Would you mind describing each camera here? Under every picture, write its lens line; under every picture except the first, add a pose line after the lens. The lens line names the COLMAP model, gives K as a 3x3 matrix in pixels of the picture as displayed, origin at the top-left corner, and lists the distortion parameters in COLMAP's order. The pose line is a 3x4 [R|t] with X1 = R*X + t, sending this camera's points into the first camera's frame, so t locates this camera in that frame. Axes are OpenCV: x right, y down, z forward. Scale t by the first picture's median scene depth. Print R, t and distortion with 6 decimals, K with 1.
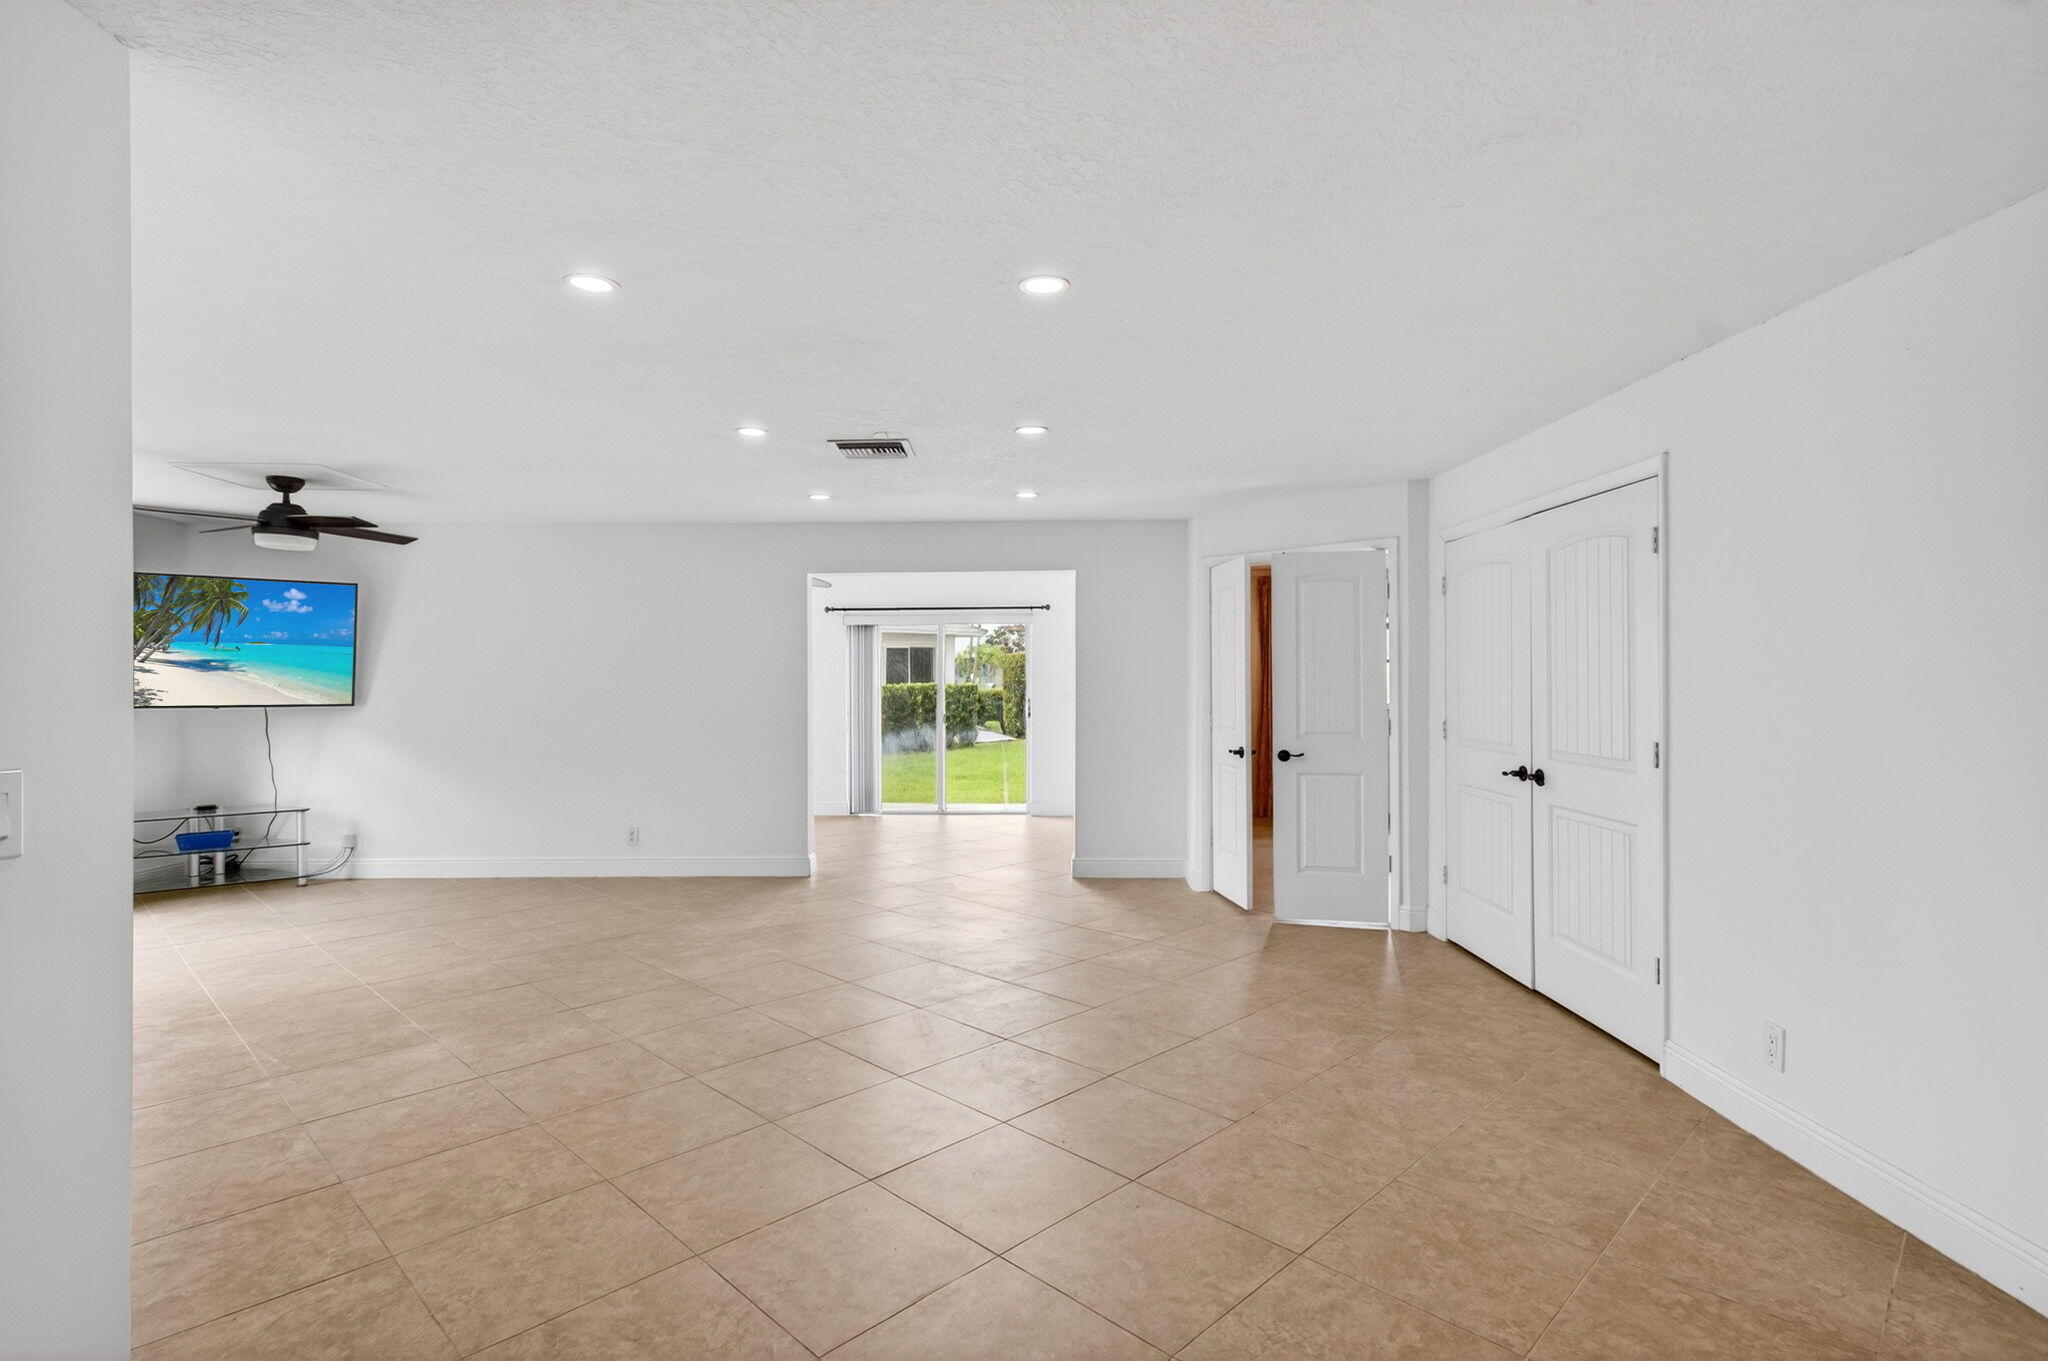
lens RADIAL K [[1022.7, 0, 1019.8], [0, 1022.7, 674.6], [0, 0, 1]] dist [0.001560, 0.001144]
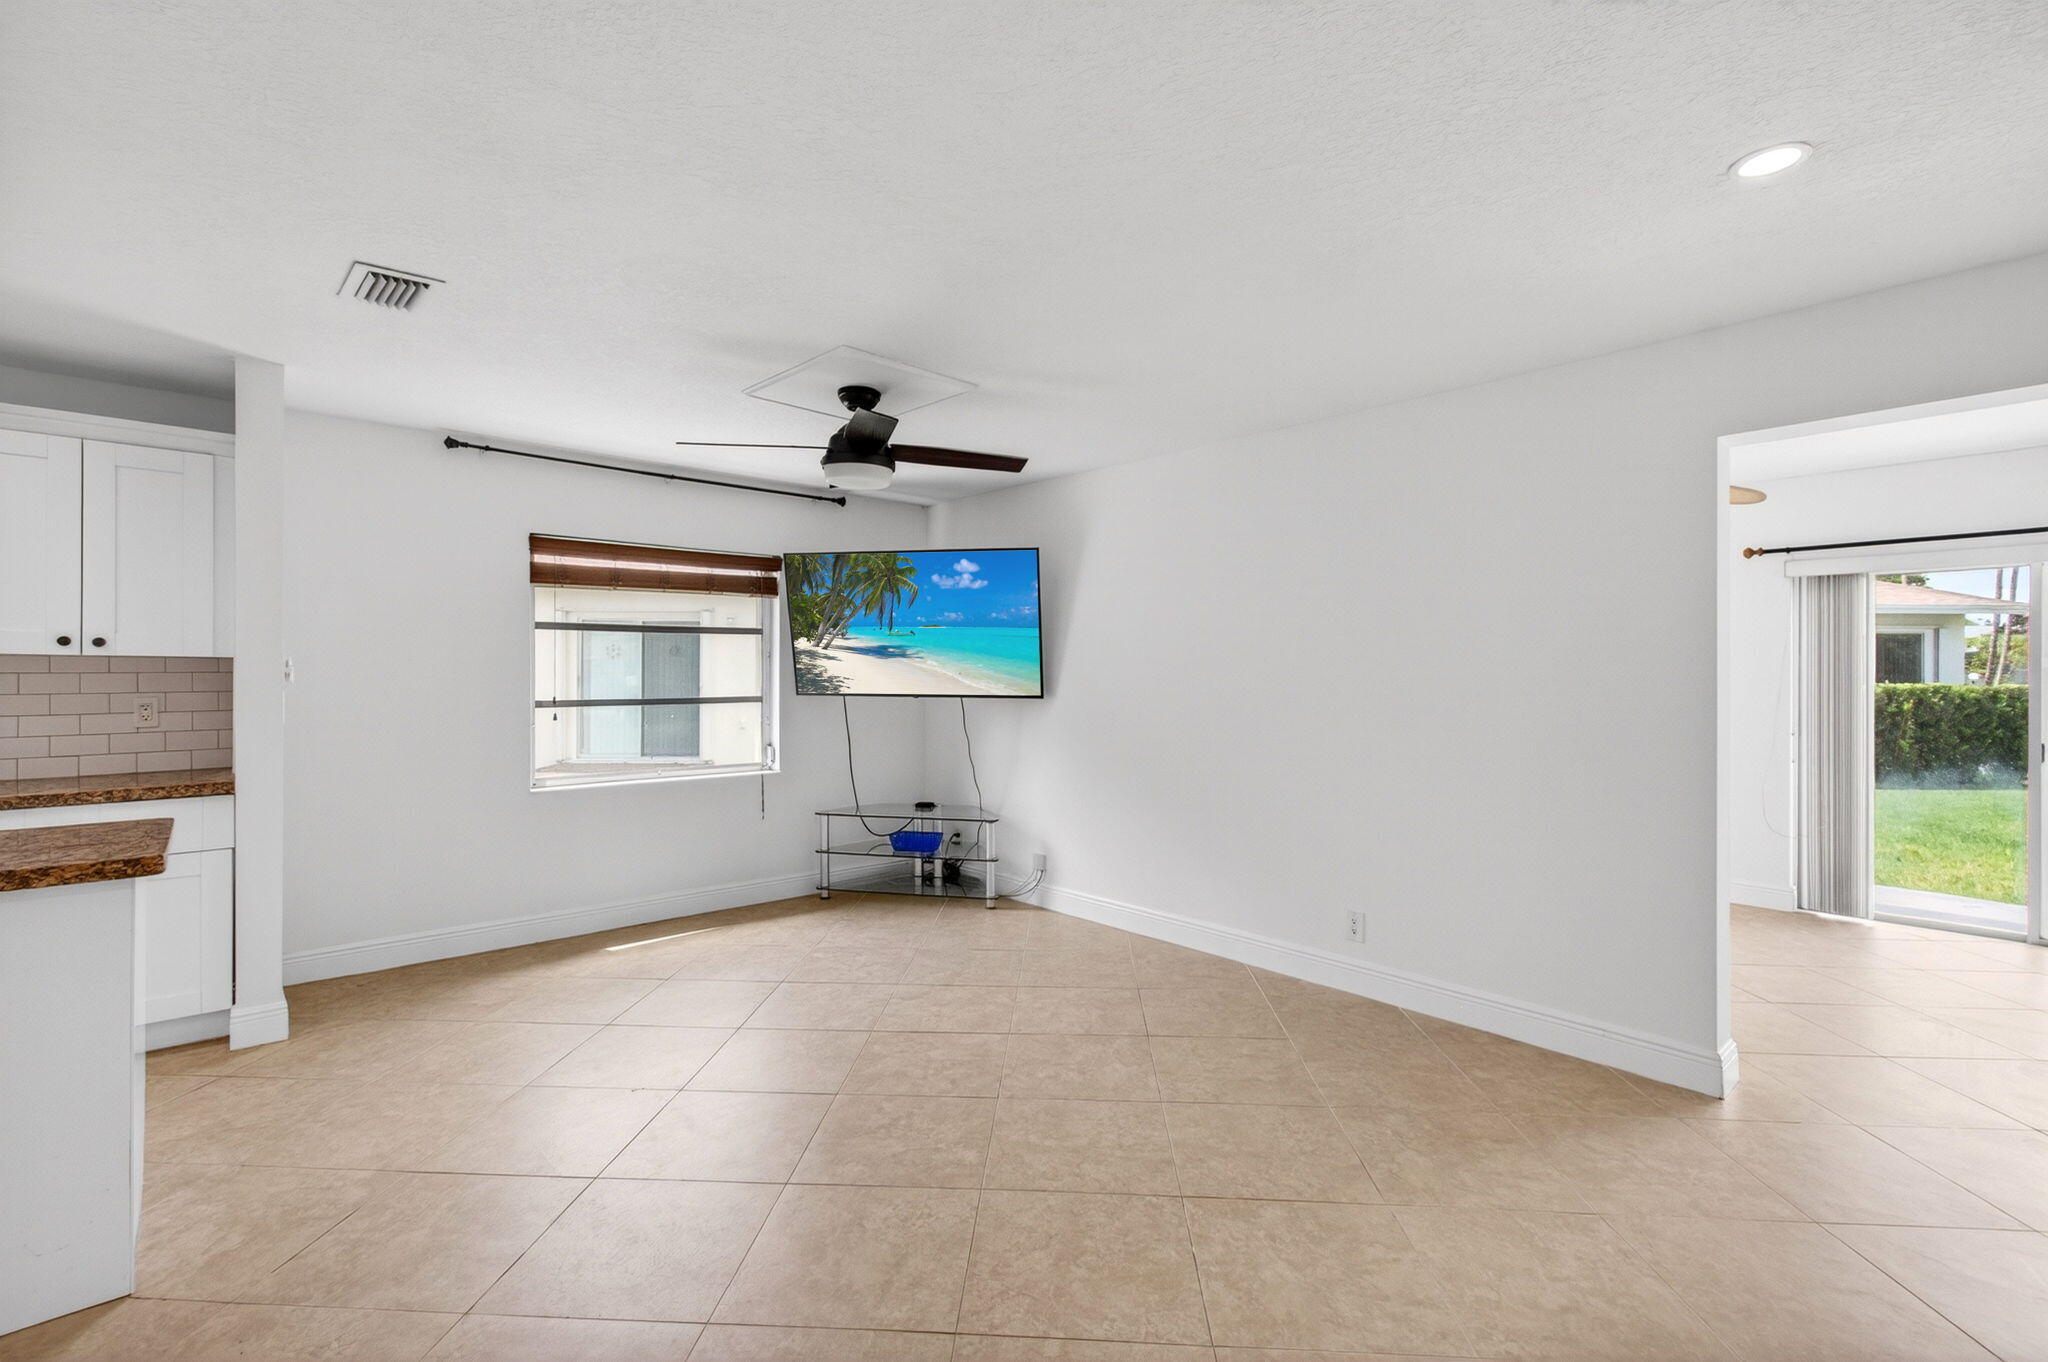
lens RADIAL K [[920.6, 0, 1024.0], [0, 920.6, 681.0], [0, 0, 1]] dist [0.001322, 0.000405]
pose [[0.669454, 0.008154, -0.742808, -0.112613], [-0.002333, 0.999958, 0.008874, 0.008930], [0.742849, -0.004208, 0.669445, 0.513429]]
